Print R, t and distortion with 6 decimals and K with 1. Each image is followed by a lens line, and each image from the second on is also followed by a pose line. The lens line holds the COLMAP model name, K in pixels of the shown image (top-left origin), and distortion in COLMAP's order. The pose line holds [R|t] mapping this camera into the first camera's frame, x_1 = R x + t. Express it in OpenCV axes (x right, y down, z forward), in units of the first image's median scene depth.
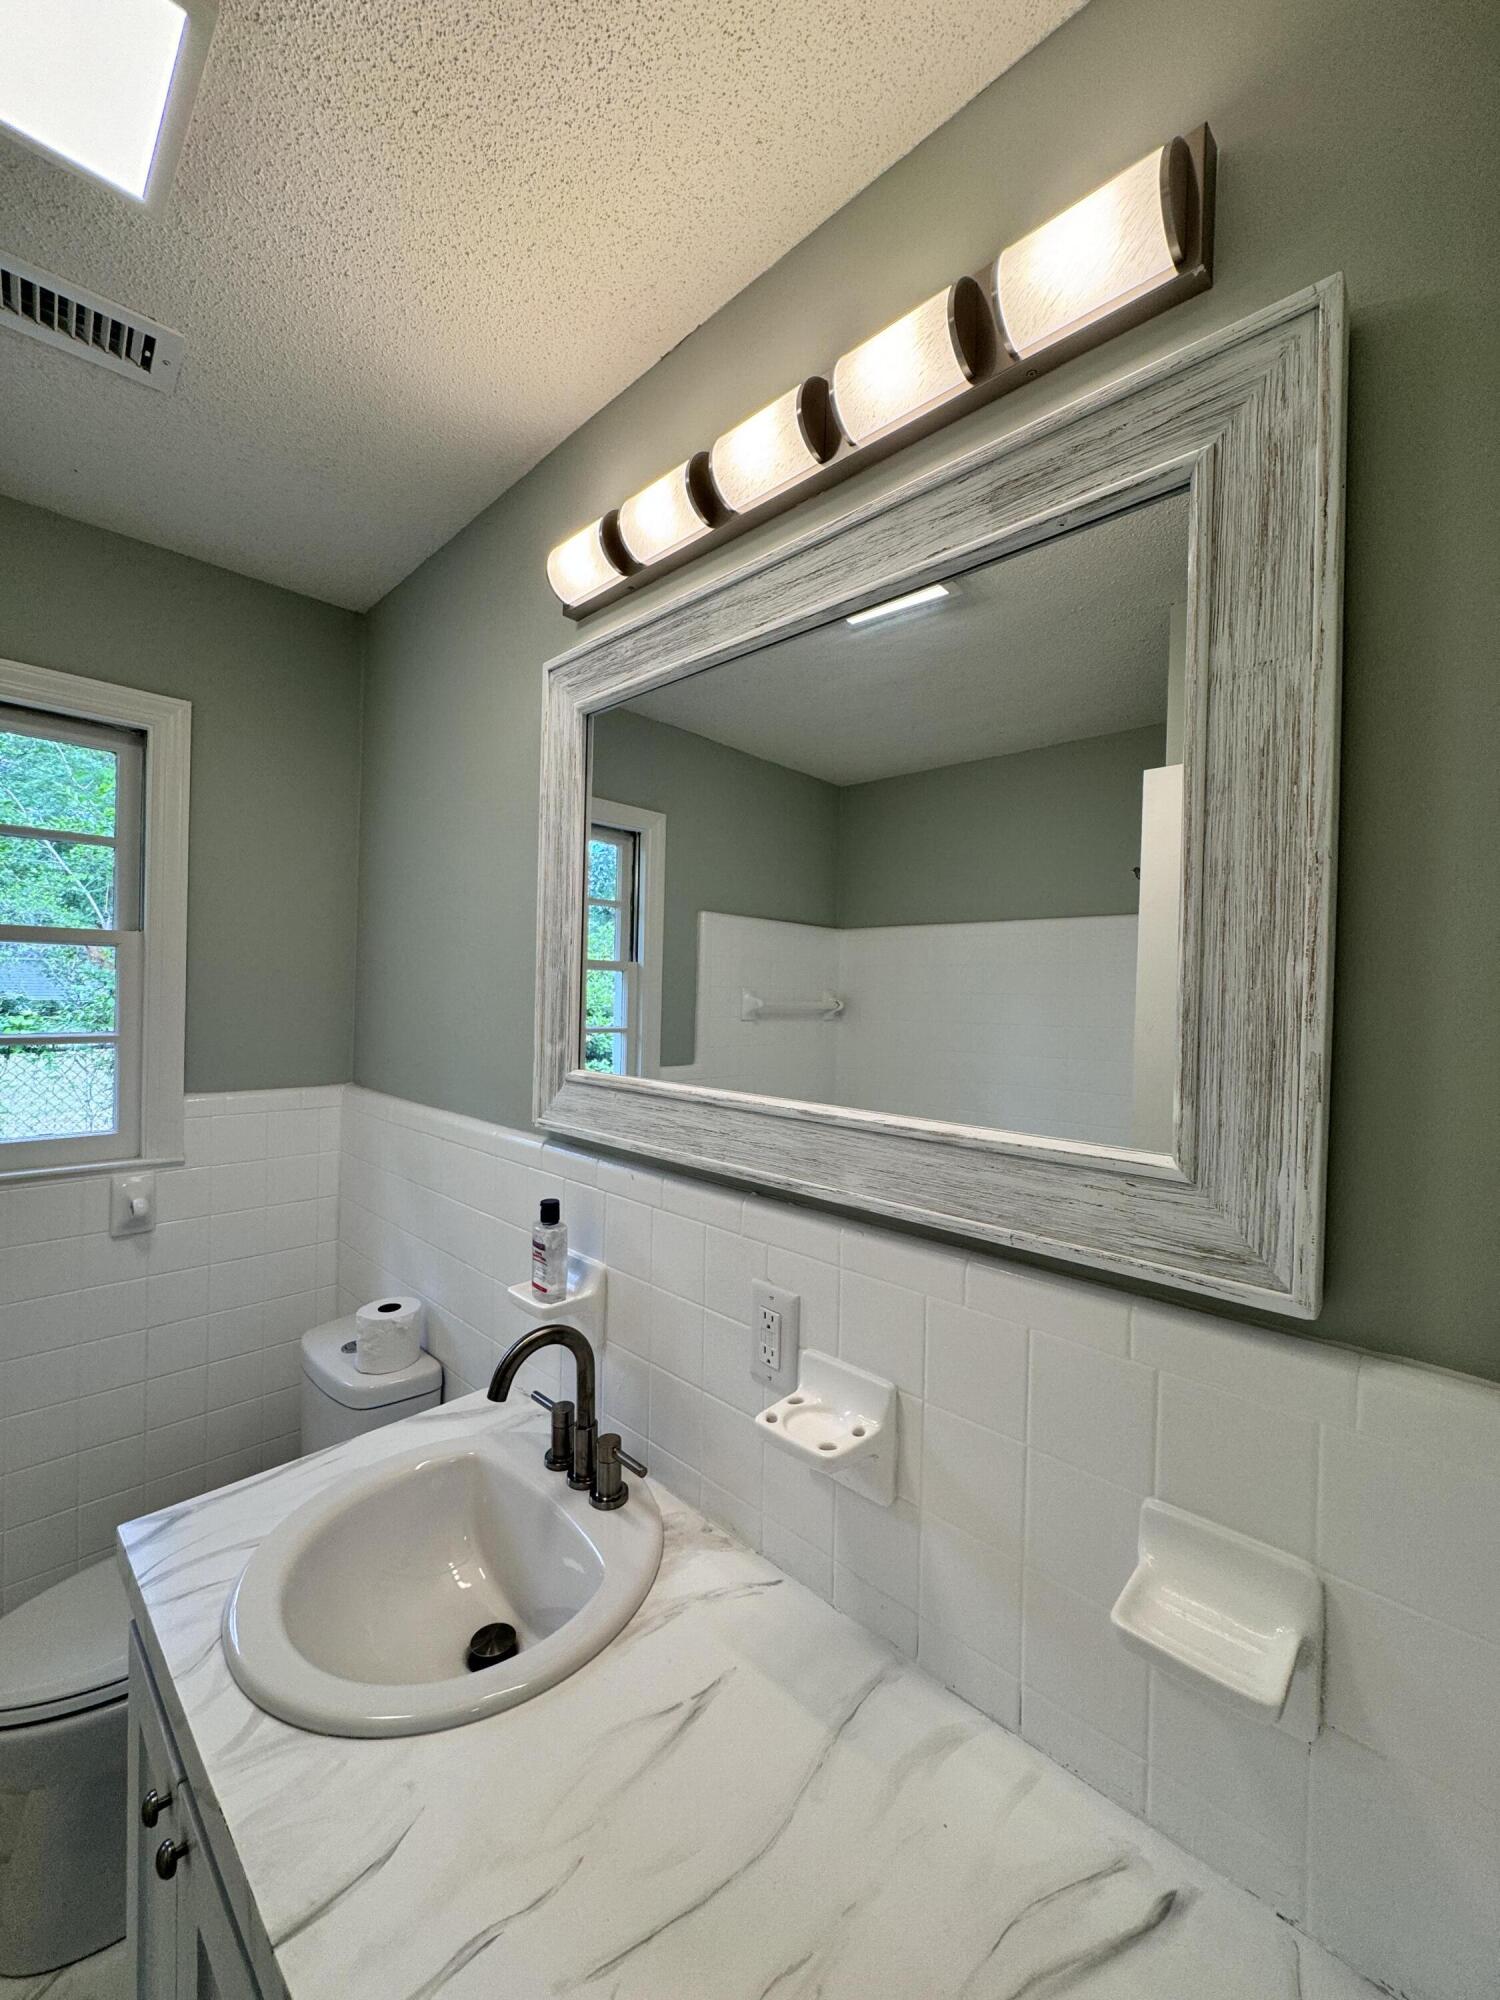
lens RADIAL K [[798.2, 0, 752.7], [0, 798.2, 996.8], [0, 0, 1]] dist [-0.001945, 0.000343]
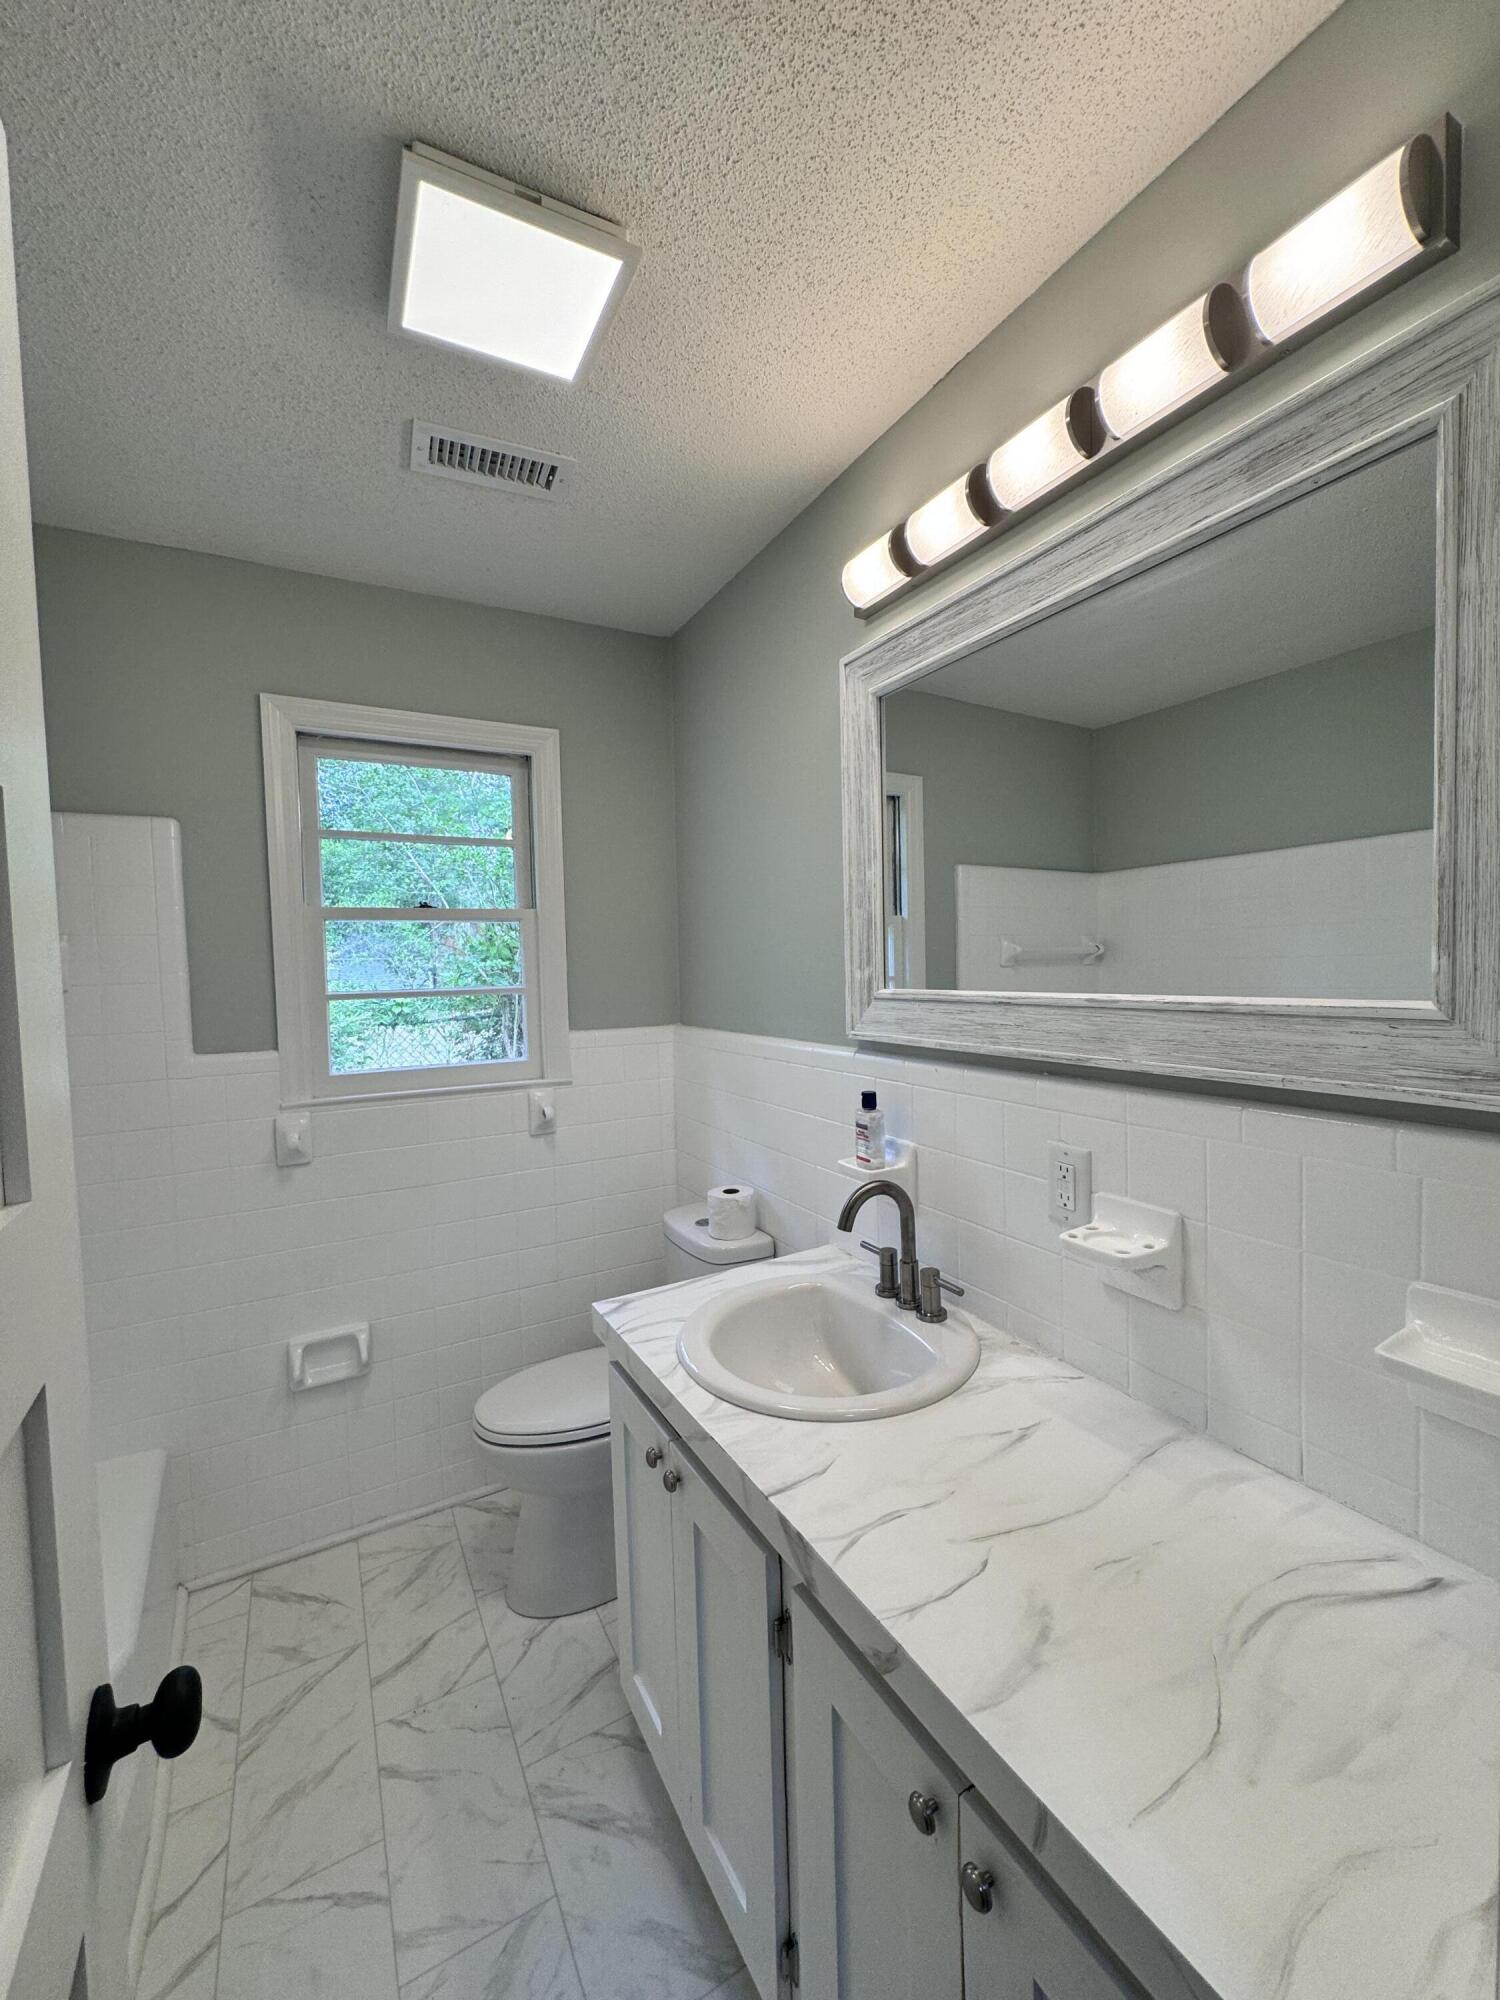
lens RADIAL K [[798.2, 0, 752.3], [0, 798.2, 997.1], [0, 0, 1]] dist [-0.001945, 0.000343]
pose [[0.956516, -0.034701, -0.289607, -0.068664], [0.044747, 0.998602, 0.028136, 0.072427], [0.288226, -0.039871, 0.956732, -0.285685]]
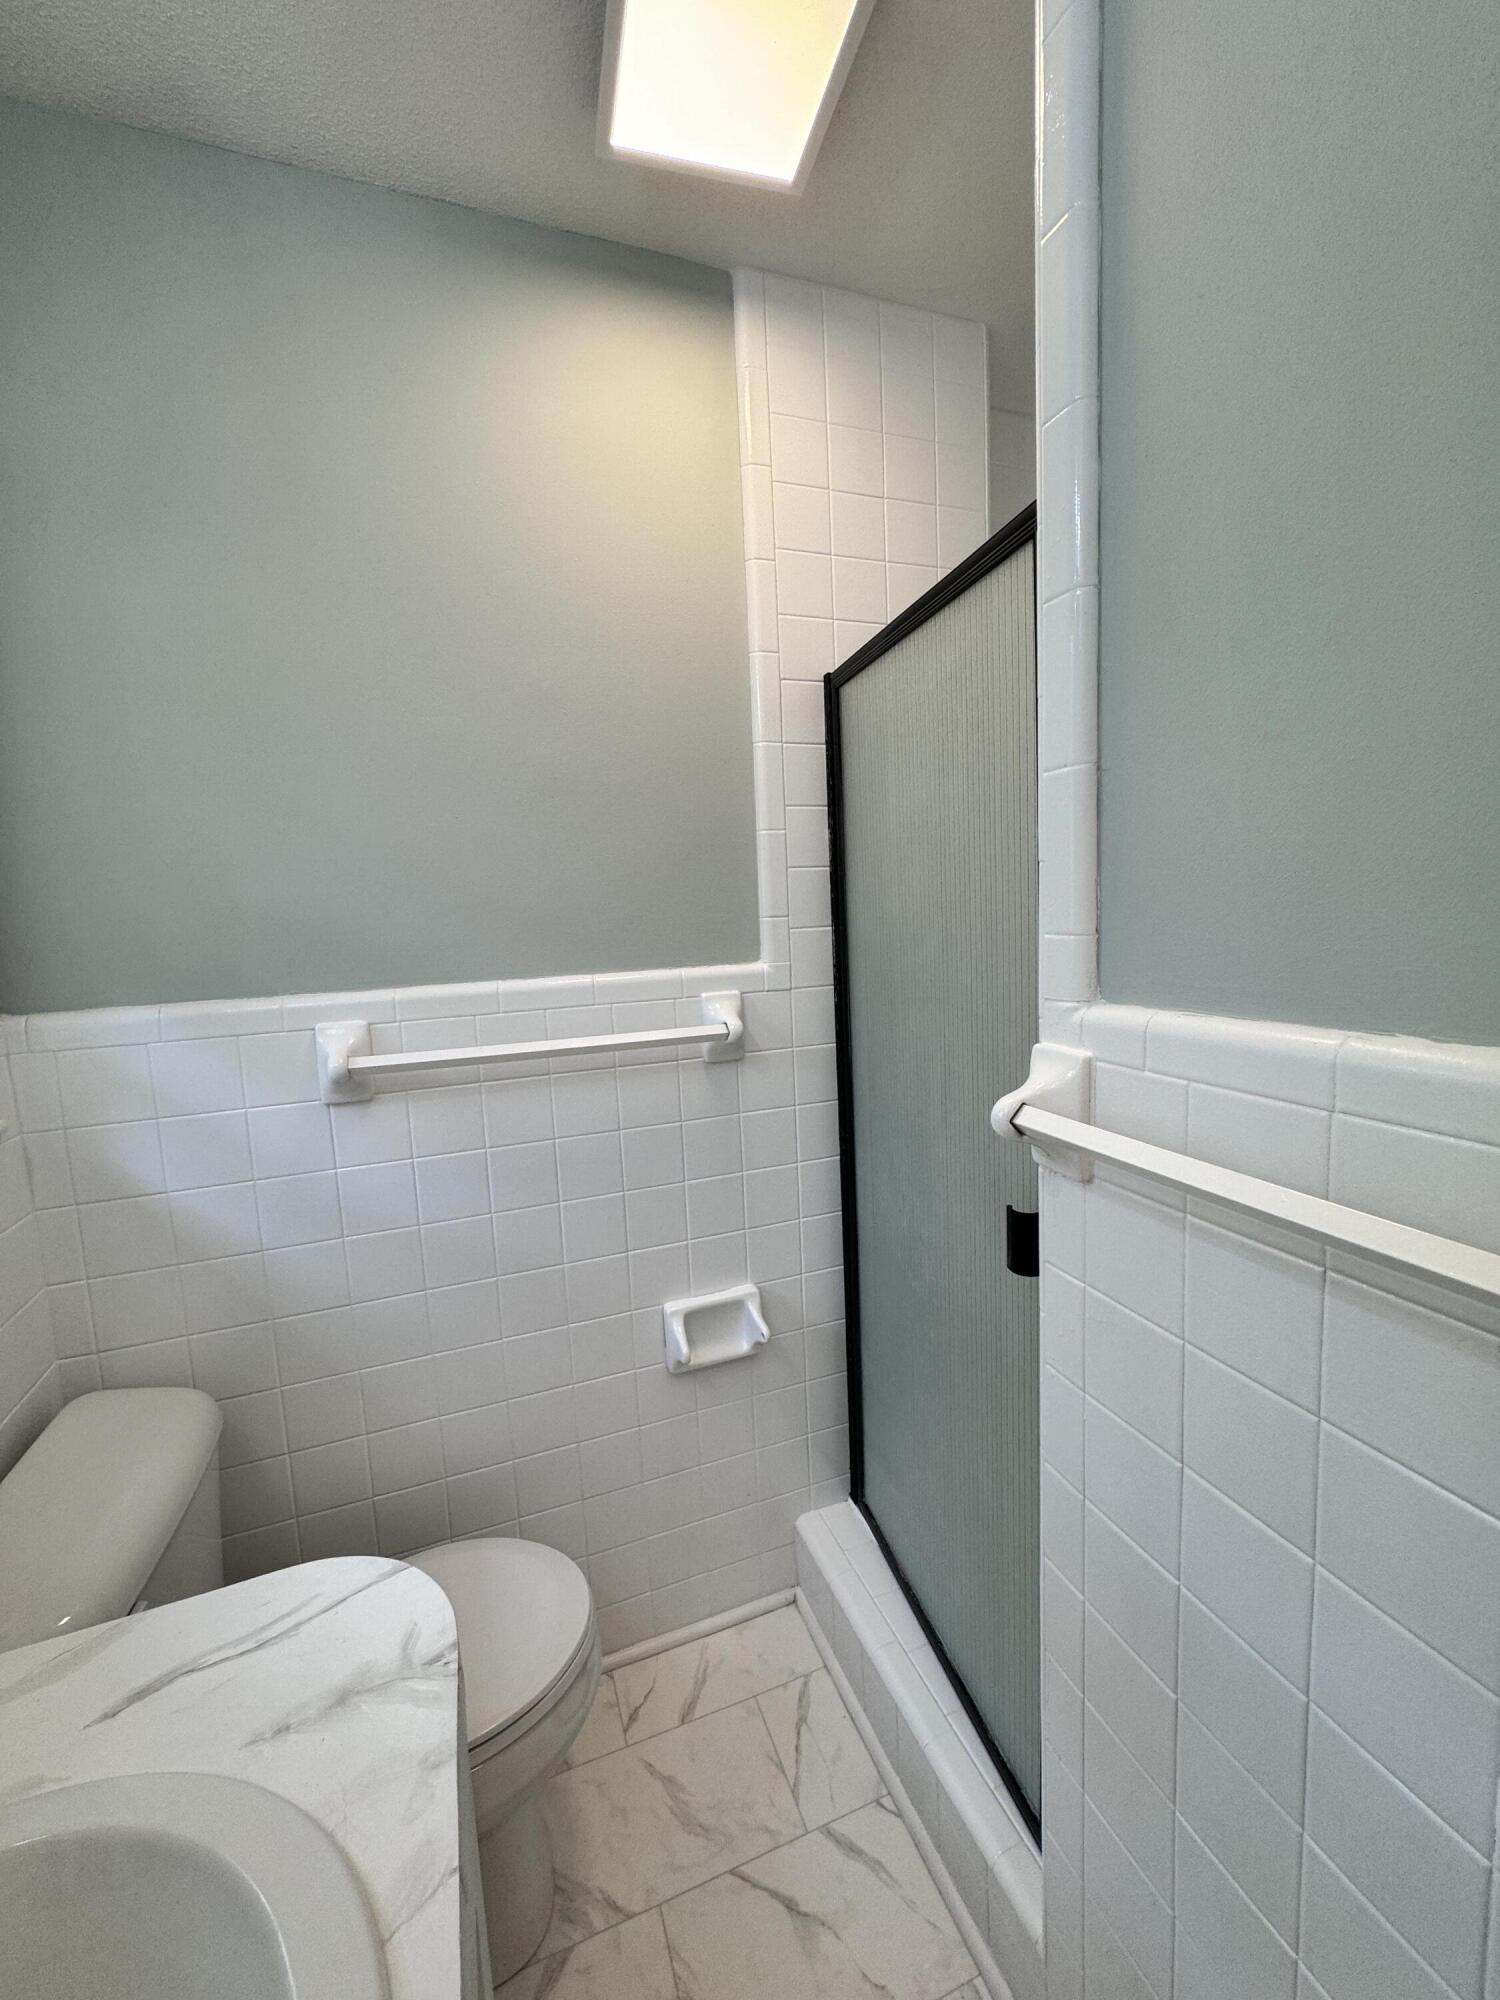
lens RADIAL K [[798.2, 0, 757.0], [0, 798.2, 990.8], [0, 0, 1]] dist [-0.001945, 0.000343]
pose [[0.425599, -0.128044, 0.895807, -2.103205], [0.054289, 0.991768, 0.115968, 0.092424], [-0.903282, -0.000723, 0.429047, 0.132684]]
